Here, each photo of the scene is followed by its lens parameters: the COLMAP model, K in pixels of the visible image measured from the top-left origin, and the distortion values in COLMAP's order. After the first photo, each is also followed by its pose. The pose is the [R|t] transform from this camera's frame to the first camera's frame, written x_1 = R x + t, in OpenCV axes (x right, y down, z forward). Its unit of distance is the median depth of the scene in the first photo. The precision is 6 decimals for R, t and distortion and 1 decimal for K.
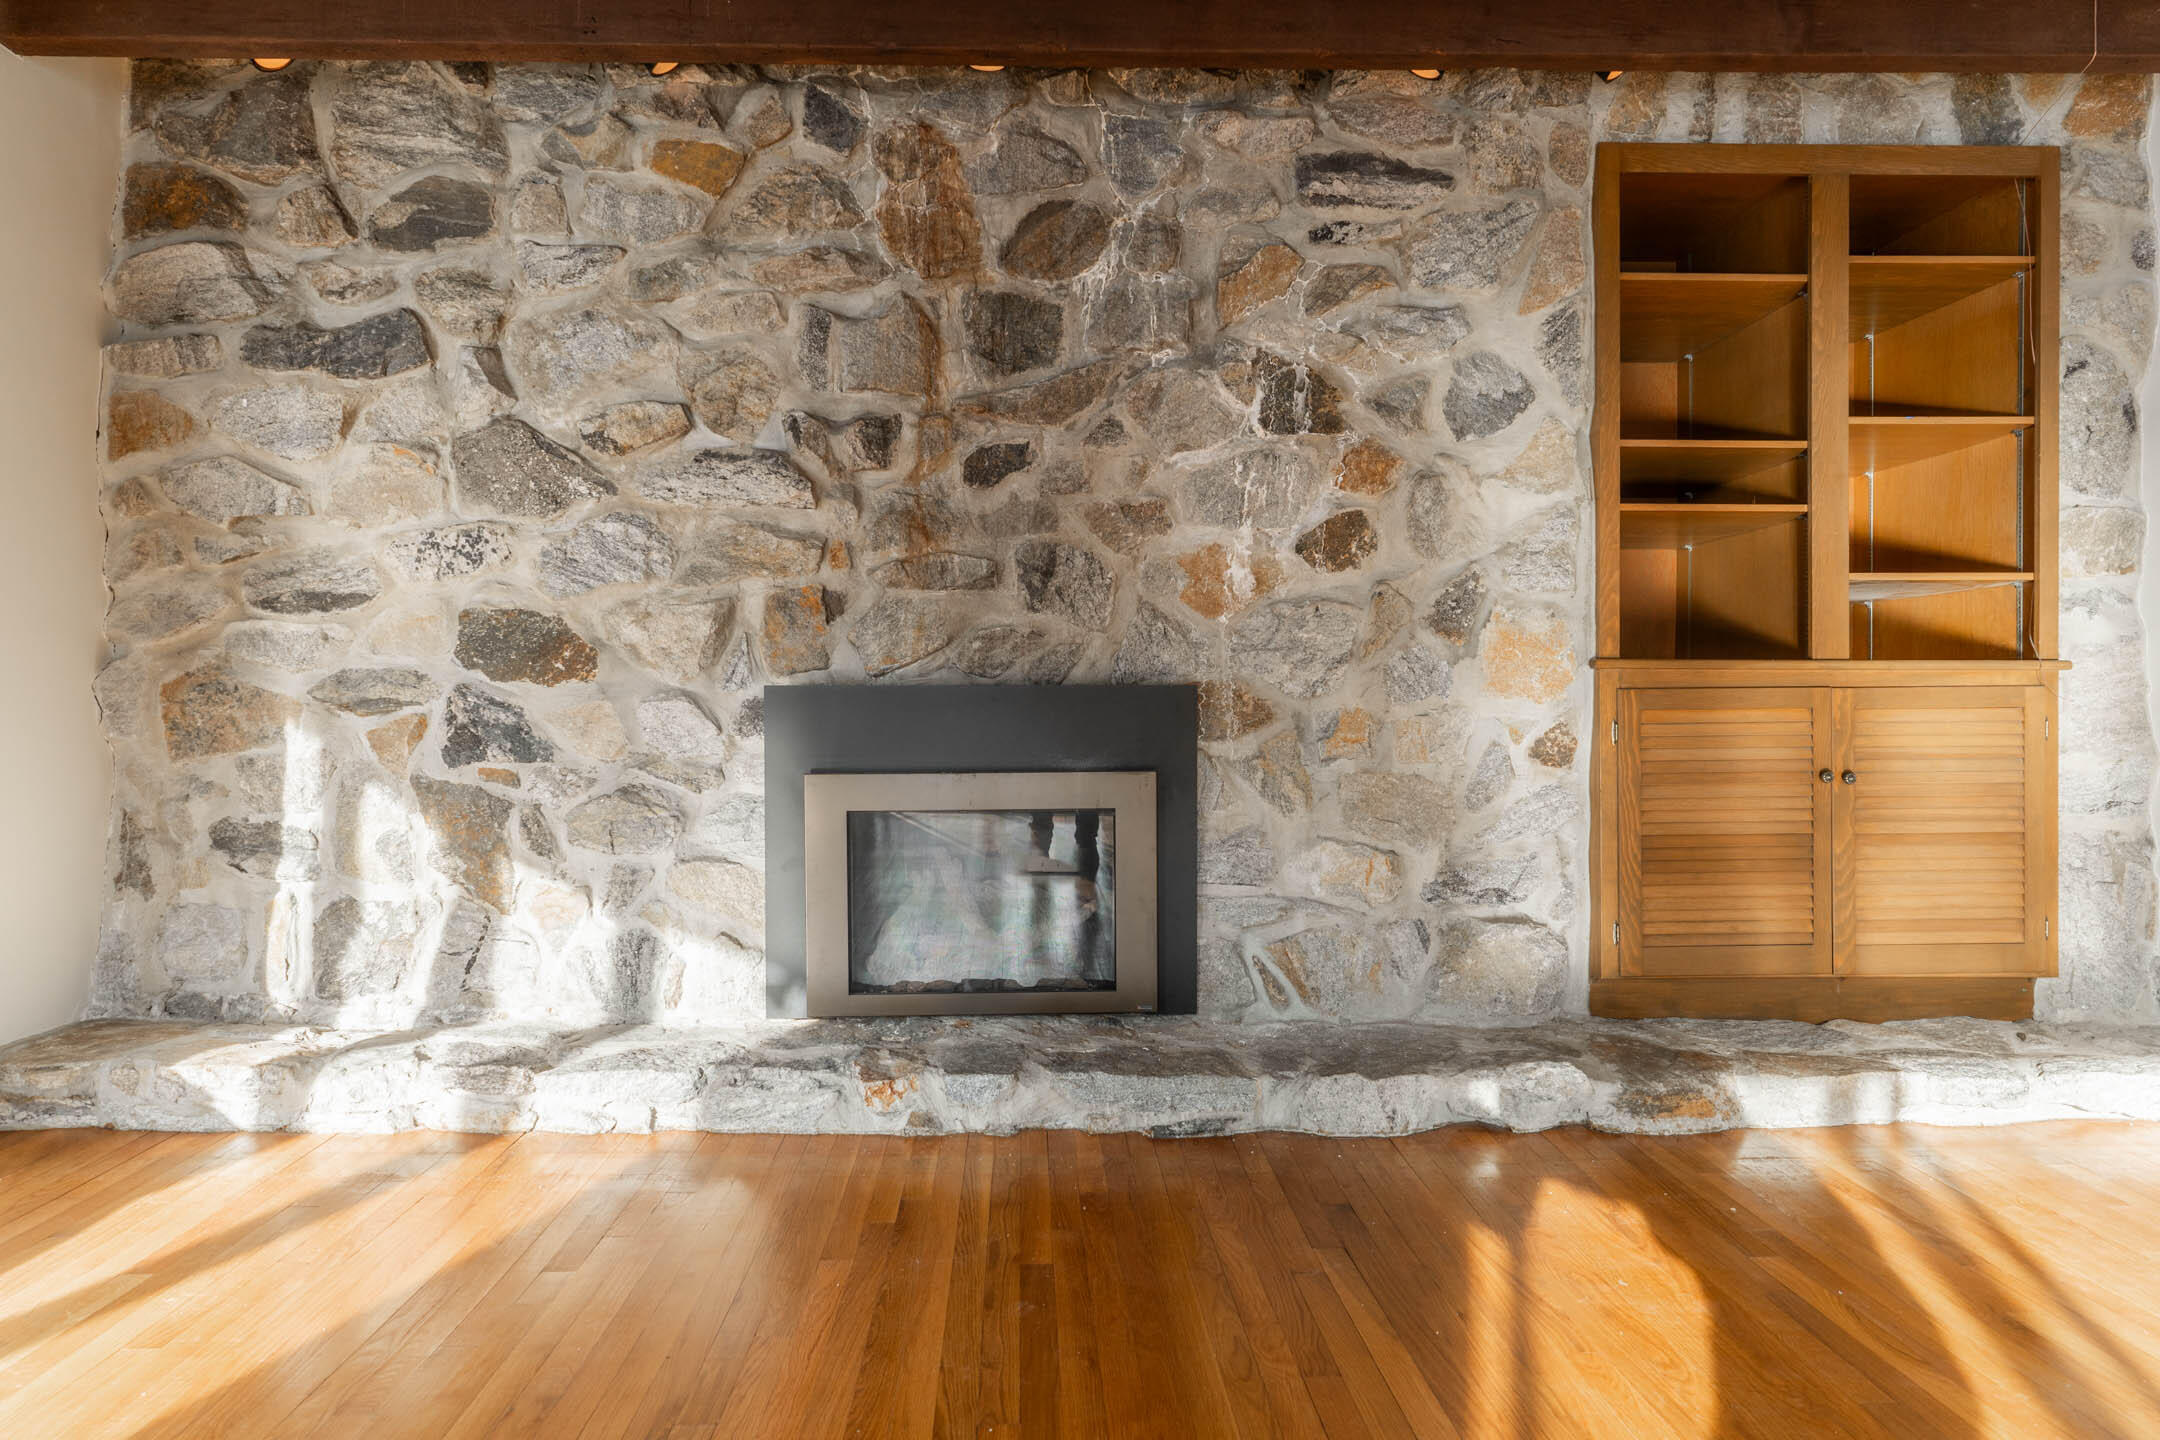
lens RADIAL K [[1208.5, 0, 1047.8], [0, 1208.5, 723.6], [0, 0, 1]] dist [0.003785, 0.000310]
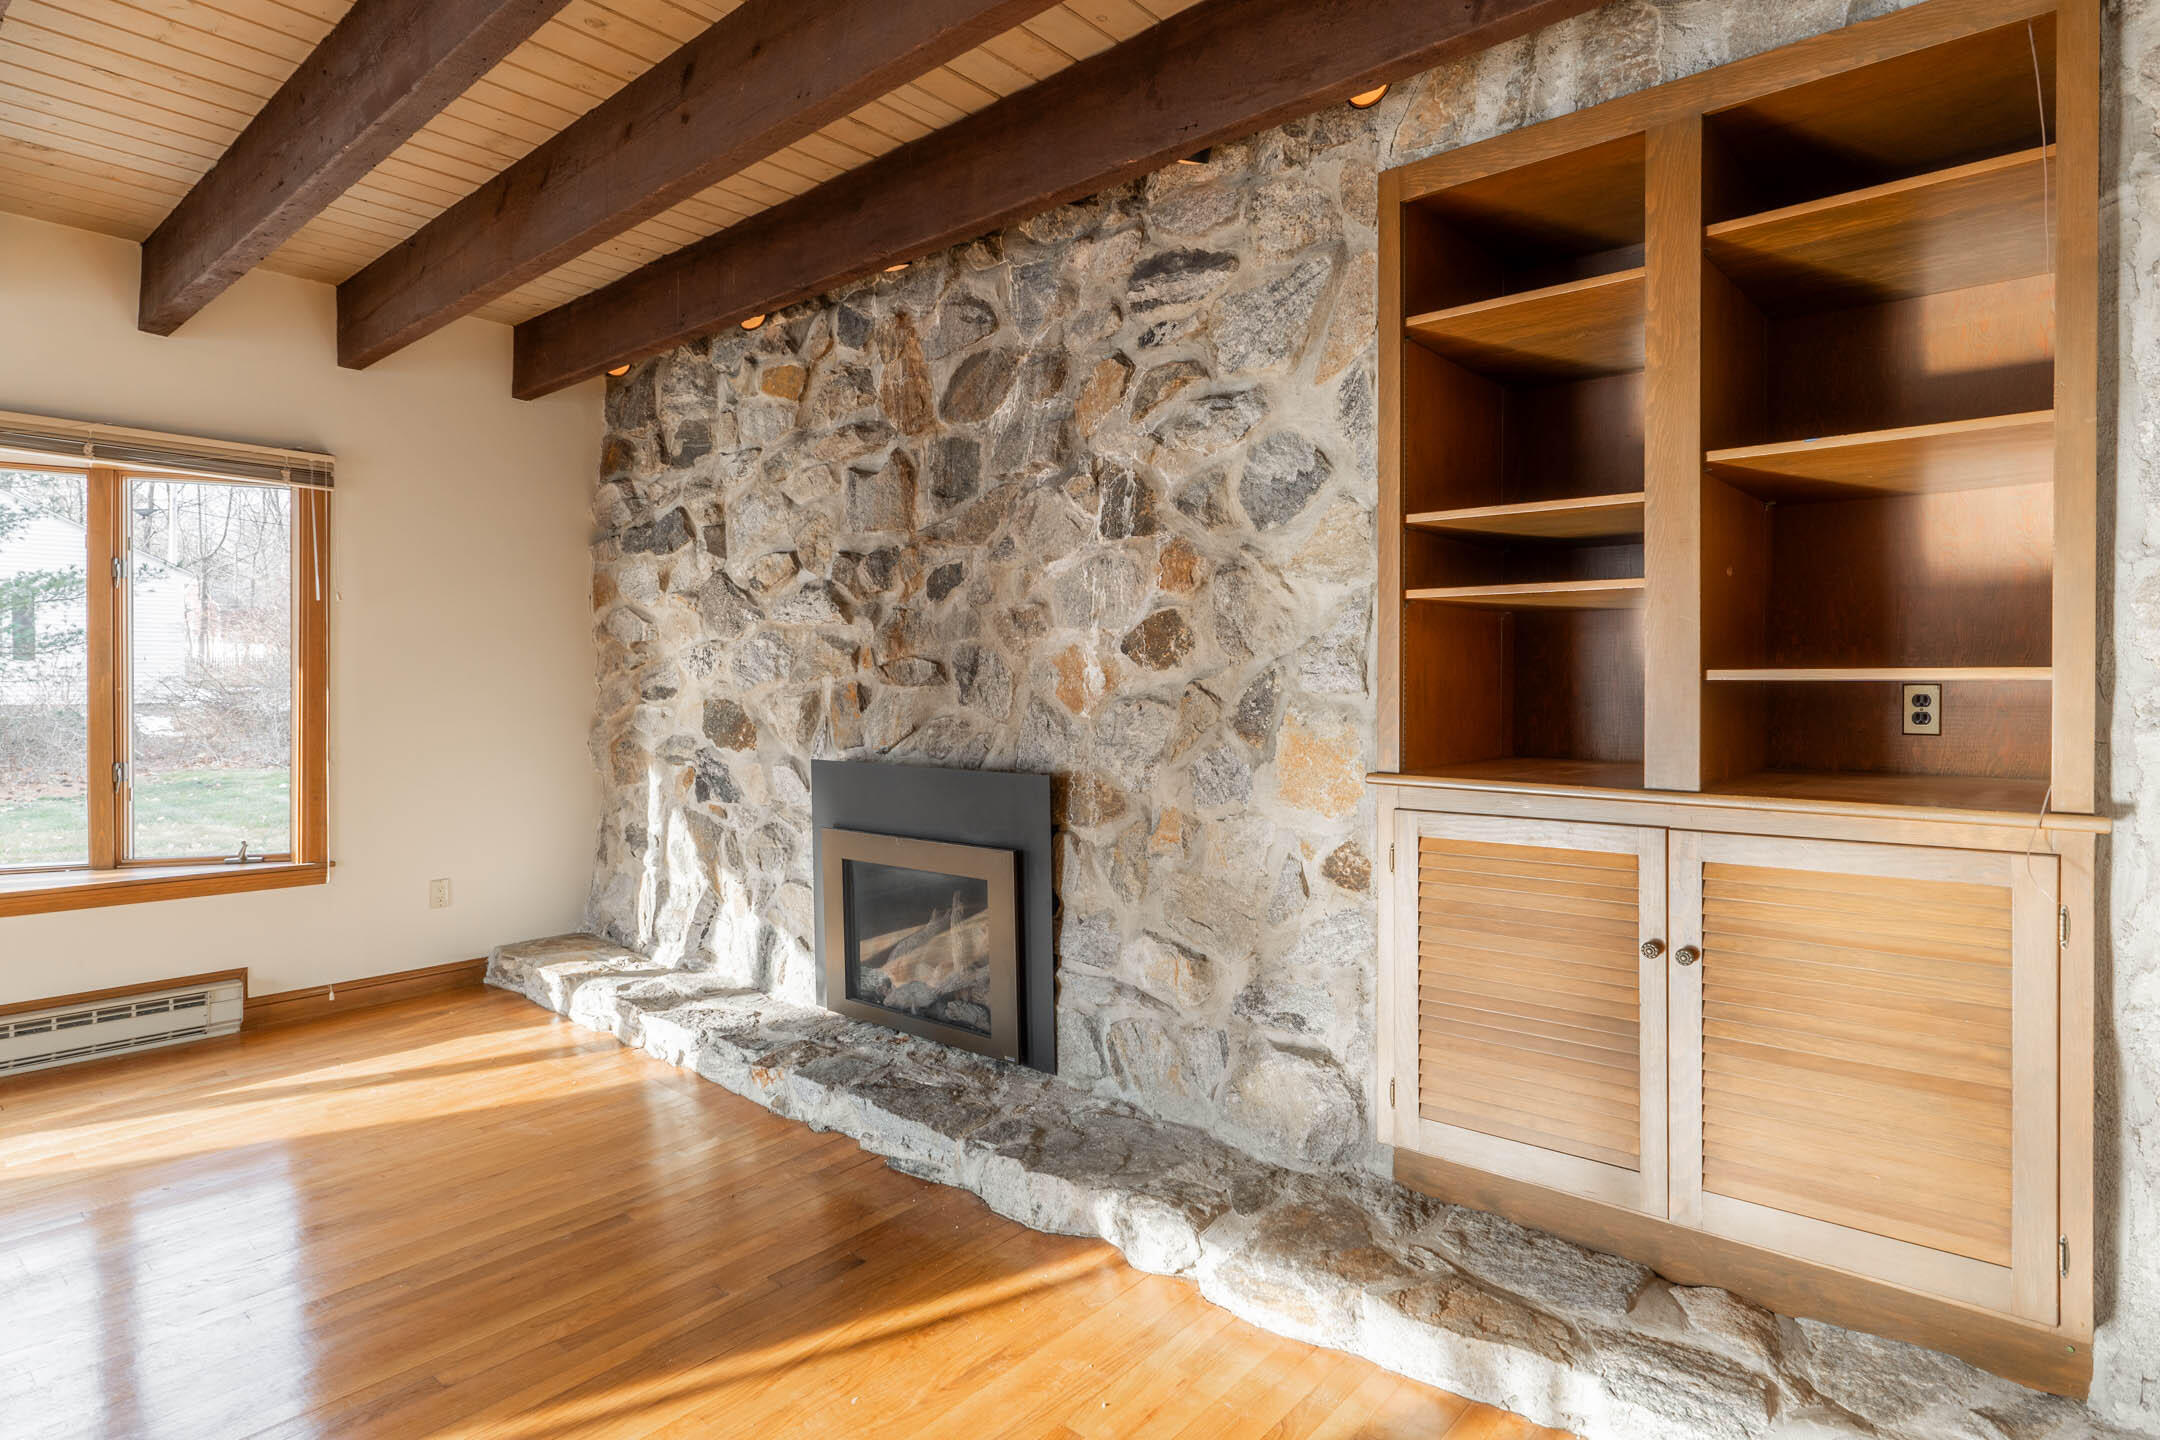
lens RADIAL K [[1150.9, 0, 1095.9], [0, 1150.9, 696.5], [0, 0, 1]] dist [0.000017, -0.000371]
pose [[0.741642, 0.010491, -0.670714, 0.848158], [-0.001865, 0.999906, 0.013578, -0.117396], [0.670793, -0.008819, 0.741592, 0.251852]]
